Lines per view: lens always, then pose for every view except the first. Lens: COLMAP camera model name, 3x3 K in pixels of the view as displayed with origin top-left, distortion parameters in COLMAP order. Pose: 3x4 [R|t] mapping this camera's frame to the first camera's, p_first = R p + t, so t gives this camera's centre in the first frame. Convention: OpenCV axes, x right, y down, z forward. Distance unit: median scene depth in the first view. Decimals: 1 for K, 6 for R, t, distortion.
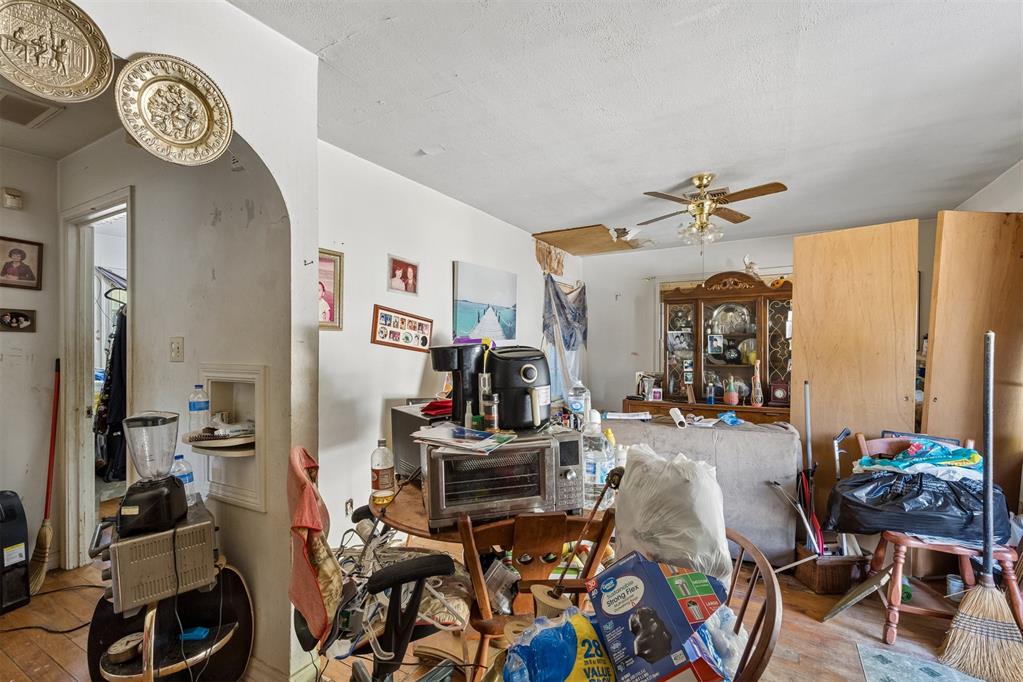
lens RADIAL K [[468.4, 0, 513.7], [0, 468.4, 344.9], [0, 0, 1]] dist [0.003044, 0.000235]
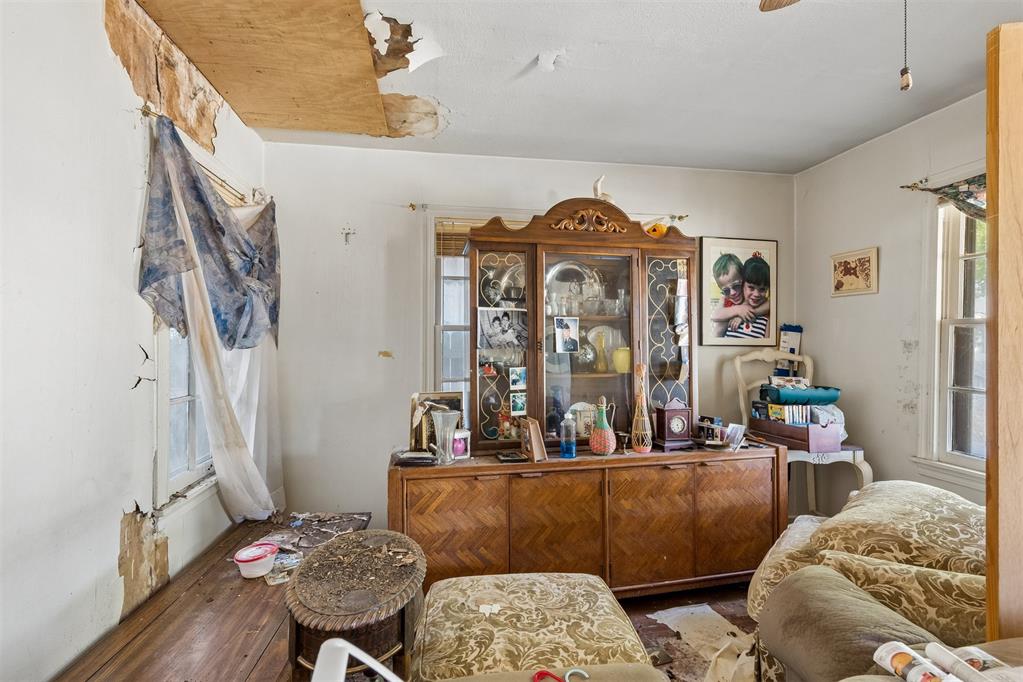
lens RADIAL K [[468.4, 0, 515.2], [0, 468.4, 342.4], [0, 0, 1]] dist [0.003044, 0.000235]
pose [[0.782348, 0.001169, 0.622840, 0.062328], [-0.004000, 0.999987, 0.003148, 0.004742], [-0.622828, -0.004954, 0.782343, 0.582821]]
